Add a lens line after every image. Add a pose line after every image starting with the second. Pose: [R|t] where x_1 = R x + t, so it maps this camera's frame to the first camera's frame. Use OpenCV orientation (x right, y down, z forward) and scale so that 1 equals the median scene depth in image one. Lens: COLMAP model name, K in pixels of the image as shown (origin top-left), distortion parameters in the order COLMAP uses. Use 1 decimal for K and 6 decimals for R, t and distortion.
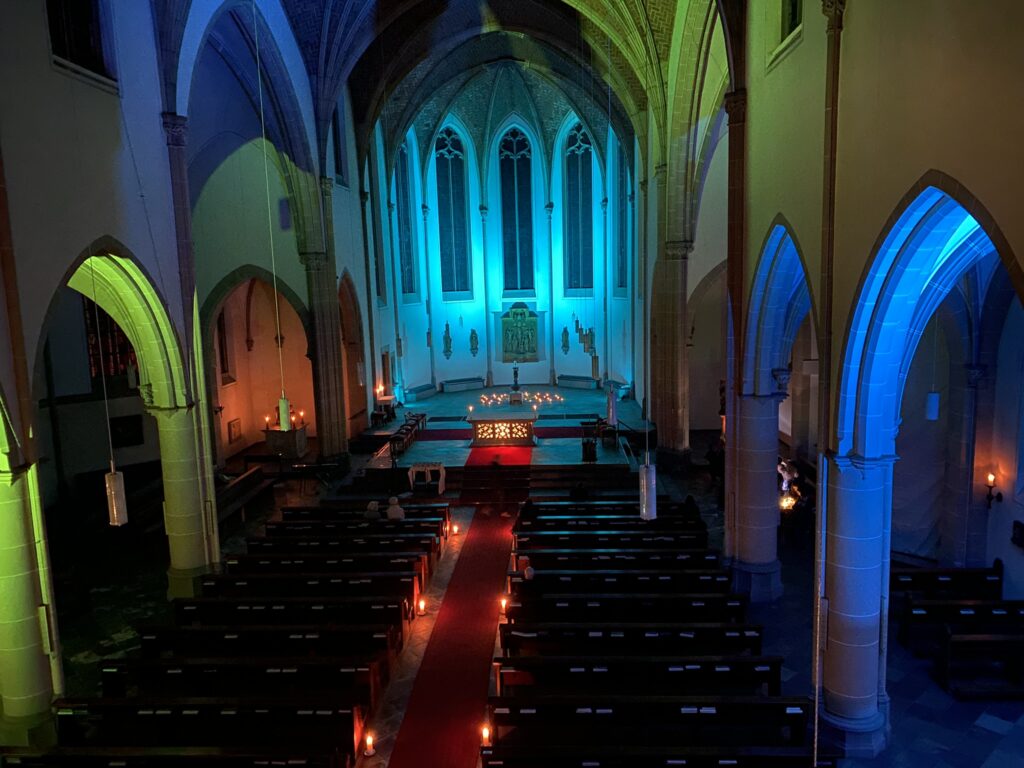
lens RADIAL K [[774.3, 0, 513.8], [0, 774.3, 386.8], [0, 0, 1]] dist [0.052830, 0.000724]
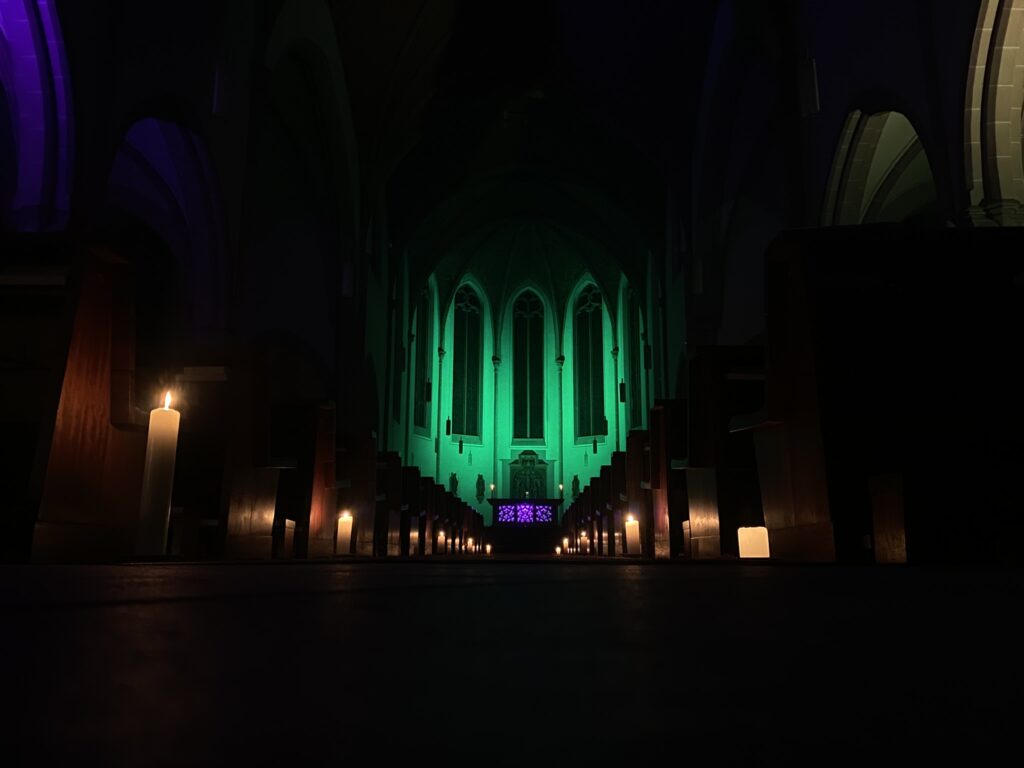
lens RADIAL K [[774.3, 0, 510.8], [0, 774.3, 384.4], [0, 0, 1]] dist [0.052830, 0.000724]
pose [[0.998860, 0.042291, 0.022120, -0.041825], [-0.031115, 0.928477, -0.370083, 0.183338], [-0.036189, 0.368973, 0.928735, 0.059595]]
